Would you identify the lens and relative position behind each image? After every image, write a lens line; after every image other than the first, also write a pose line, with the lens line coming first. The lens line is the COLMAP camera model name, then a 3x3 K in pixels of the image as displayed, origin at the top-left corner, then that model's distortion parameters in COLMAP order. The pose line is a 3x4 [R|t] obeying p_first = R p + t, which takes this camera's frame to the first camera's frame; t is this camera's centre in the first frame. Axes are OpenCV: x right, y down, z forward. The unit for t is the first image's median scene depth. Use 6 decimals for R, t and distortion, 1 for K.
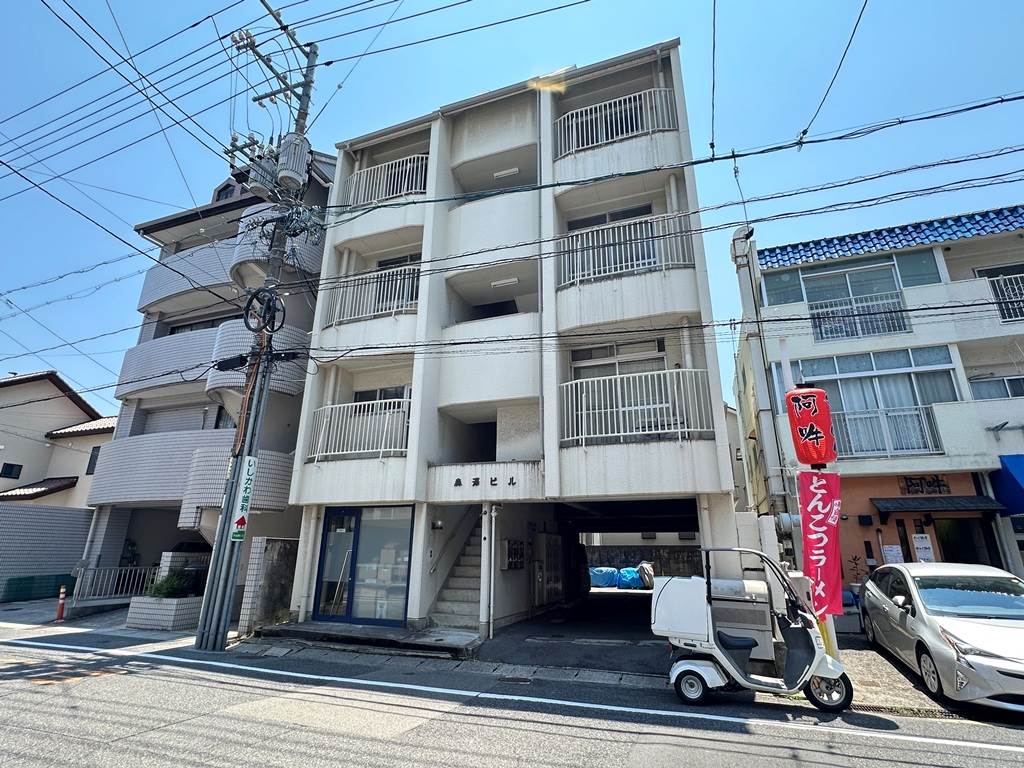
lens RADIAL K [[513.3, 0, 512.0], [0, 513.3, 384.0], [0, 0, 1]] dist [0.000309, 0.000554]
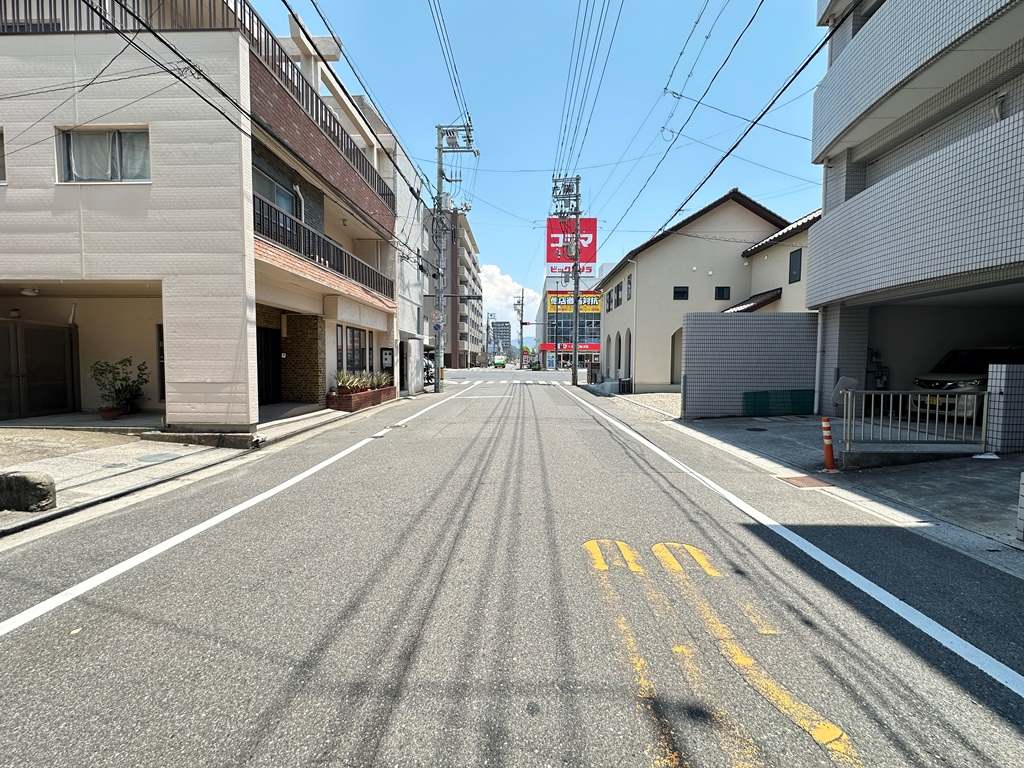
lens RADIAL K [[410.6, 0, 512.0], [0, 410.6, 384.0], [0, 0, 1]] dist [0.000316, -0.000067]
pose [[0.315446, 0.045076, -0.947872, -0.297368], [0.296031, 0.944349, 0.143426, 0.098527], [0.901587, -0.325843, 0.284547, 0.302504]]
